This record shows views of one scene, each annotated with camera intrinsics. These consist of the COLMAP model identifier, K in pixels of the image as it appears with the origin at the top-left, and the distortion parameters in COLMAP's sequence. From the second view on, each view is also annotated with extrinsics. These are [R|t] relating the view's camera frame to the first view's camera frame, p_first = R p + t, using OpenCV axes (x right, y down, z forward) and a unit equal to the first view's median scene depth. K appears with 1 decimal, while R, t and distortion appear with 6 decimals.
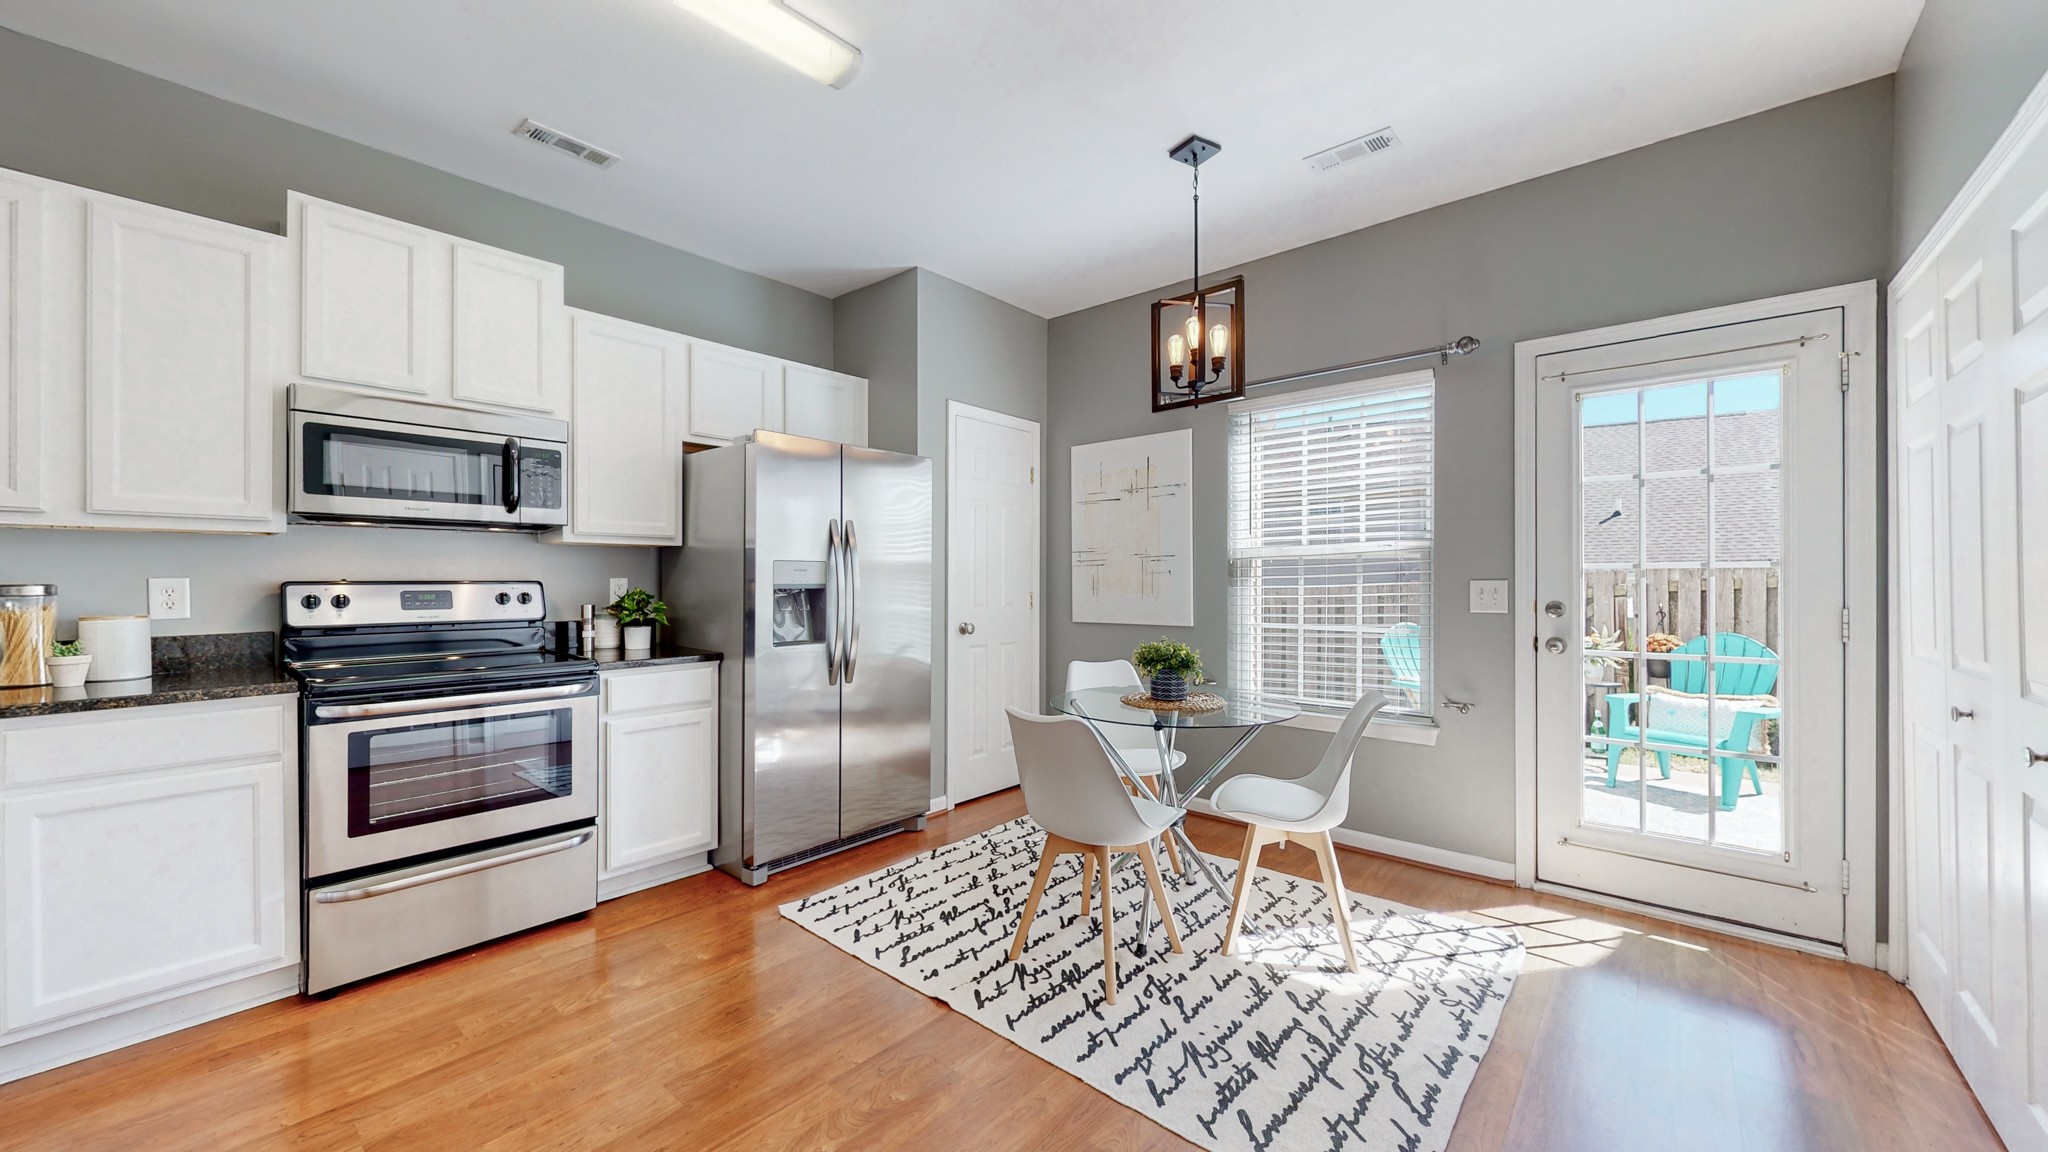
lens RADIAL K [[751.2, 0, 1023.9], [0, 751.2, 579.8], [0, 0, 1]] dist [0.000680, 0.000262]
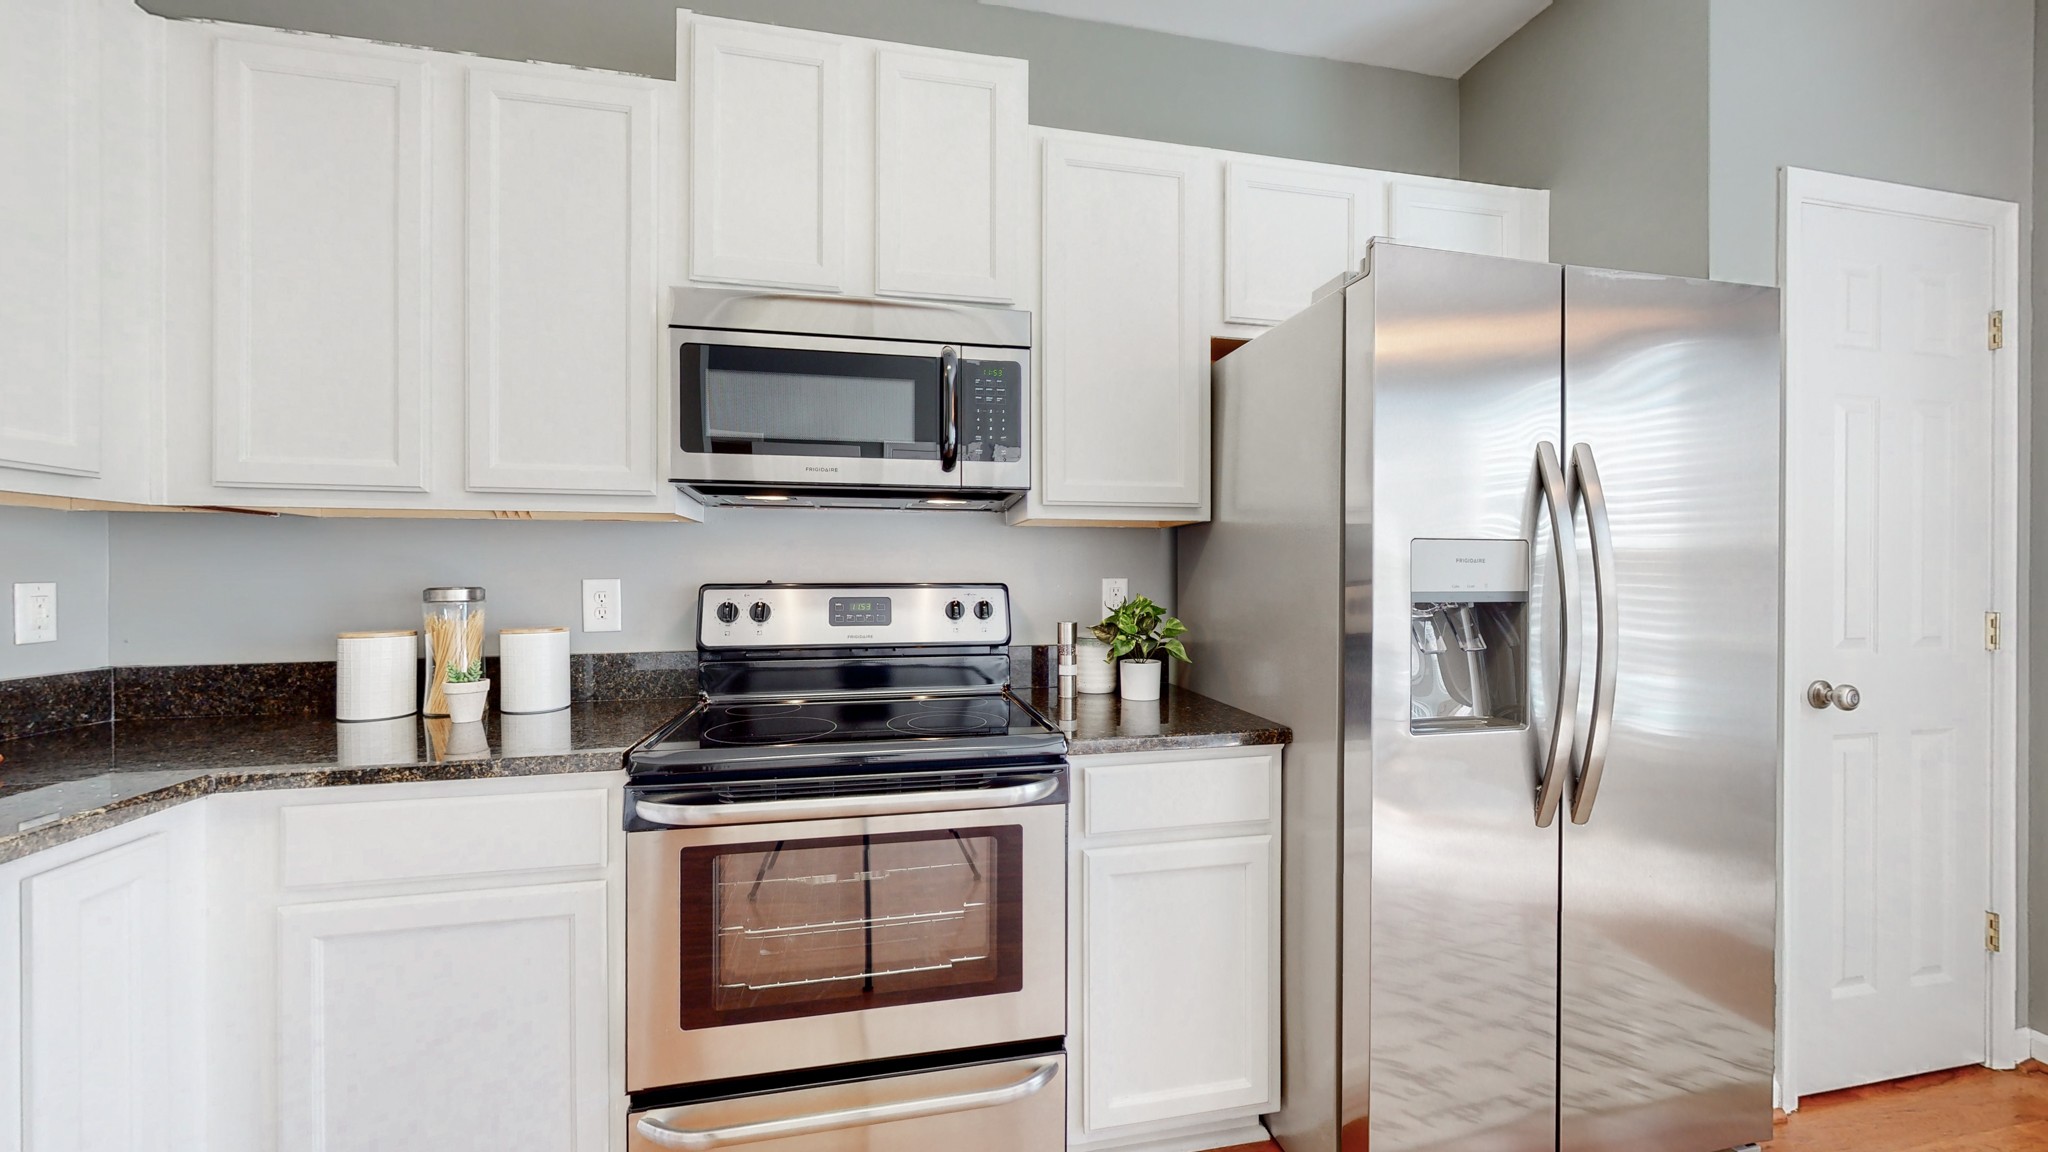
lens RADIAL K [[751.2, 0, 1024.9], [0, 751.2, 577.5], [0, 0, 1]] dist [0.000680, 0.000262]
pose [[0.799415, -0.000385, -0.600779, -0.258060], [-0.000534, 0.999999, -0.001352, -0.002625], [0.600779, 0.001402, 0.799414, 0.527212]]
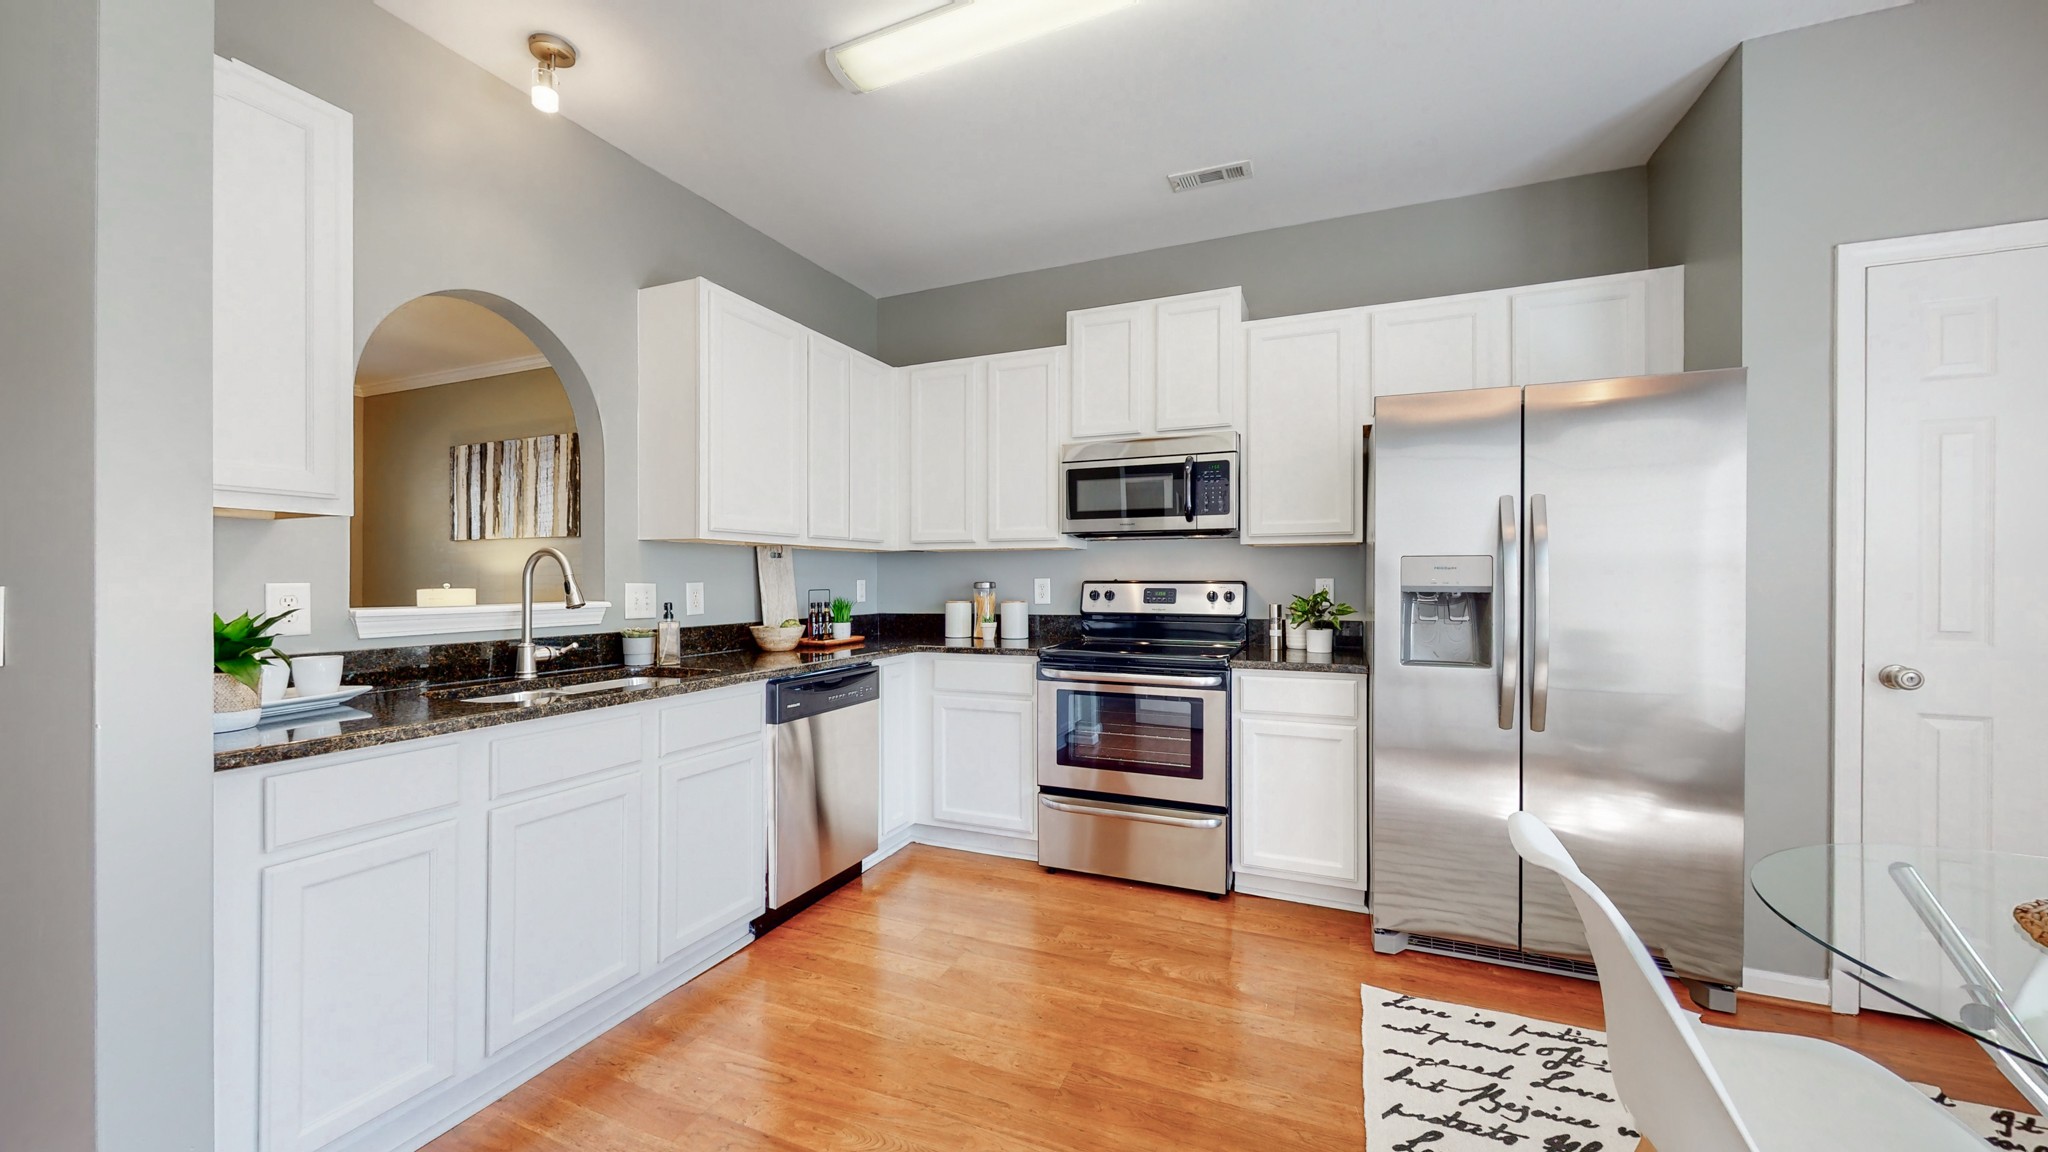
lens RADIAL K [[751.2, 0, 1025.4], [0, 751.2, 581.9], [0, 0, 1]] dist [0.000680, 0.000262]
pose [[0.314152, 0.004494, -0.949362, 0.308717], [-0.002803, 0.999989, 0.003806, -0.000714], [0.949369, 0.001465, 0.314161, 0.381908]]
